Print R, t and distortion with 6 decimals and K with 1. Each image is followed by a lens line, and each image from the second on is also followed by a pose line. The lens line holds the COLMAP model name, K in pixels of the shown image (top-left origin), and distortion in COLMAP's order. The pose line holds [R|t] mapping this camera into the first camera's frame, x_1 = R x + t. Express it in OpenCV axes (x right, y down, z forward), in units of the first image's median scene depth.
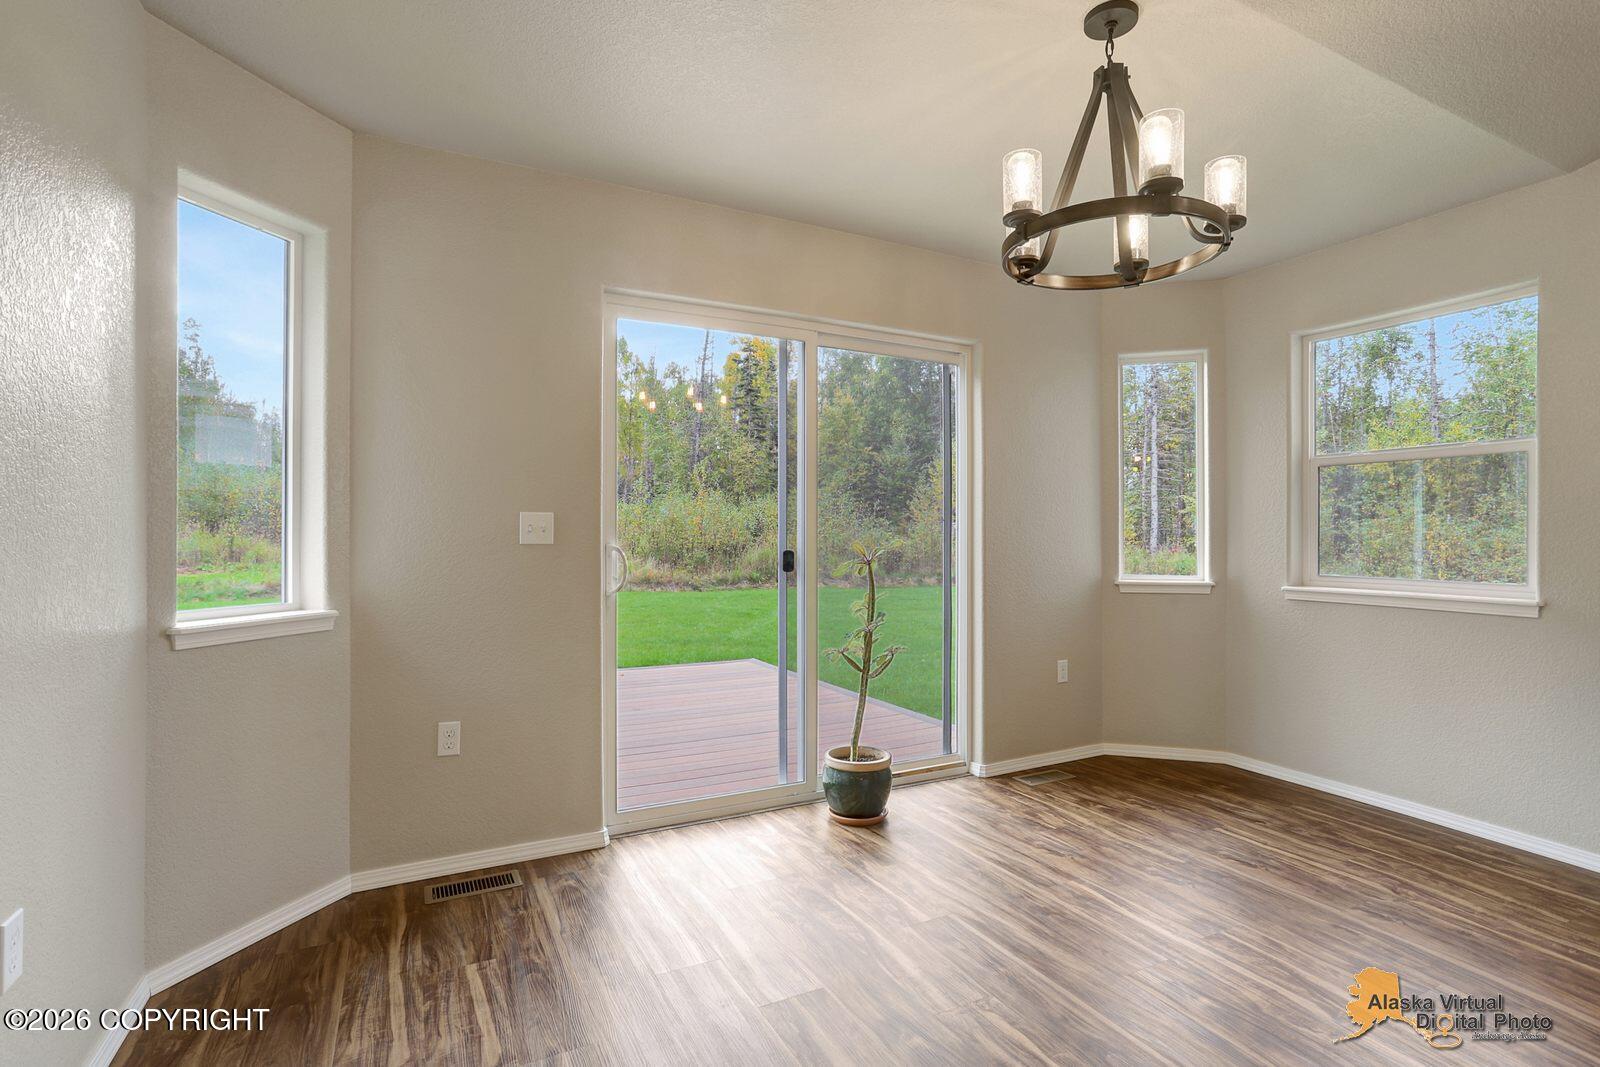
lens RADIAL K [[797.1, 0, 793.4], [0, 797.1, 538.8], [0, 0, 1]] dist [-0.056479, 0.000434]
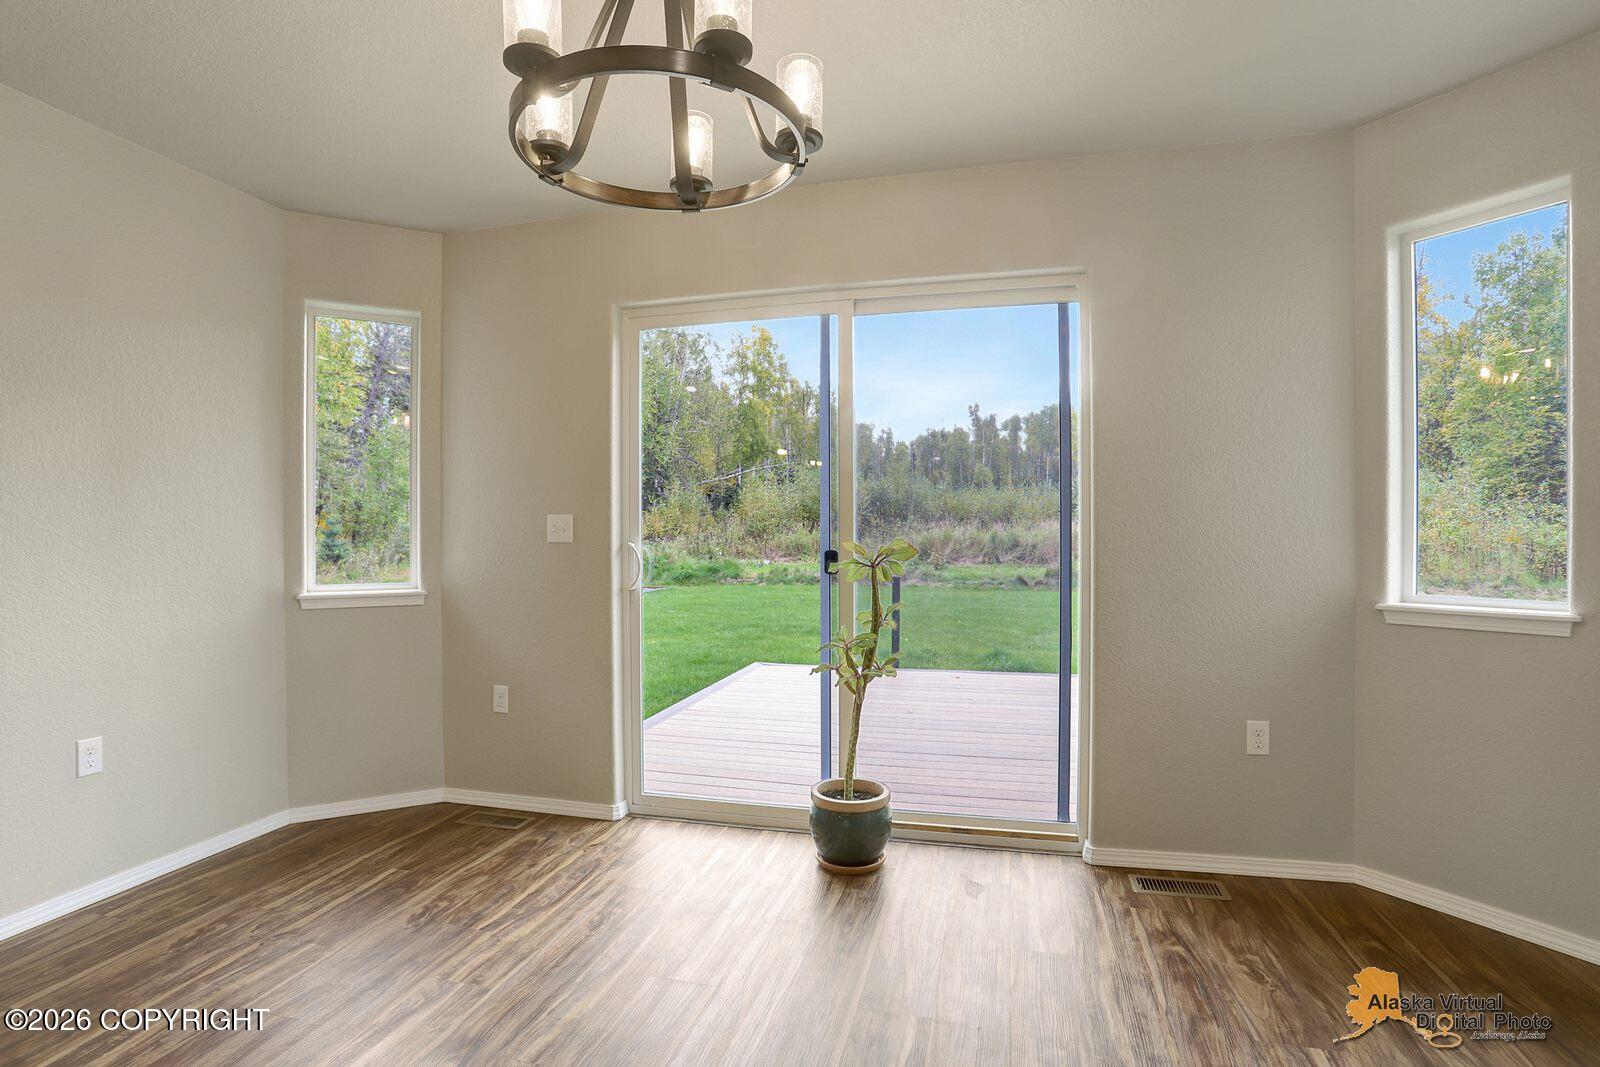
lens RADIAL K [[797.1, 0, 755.0], [0, 797.1, 538.8], [0, 0, 1]] dist [-0.056479, 0.000434]
pose [[0.726060, -0.000649, -0.687631, 0.589475], [0.003602, 0.999989, 0.002860, -0.000282], [0.687621, -0.004553, 0.726055, 0.309045]]
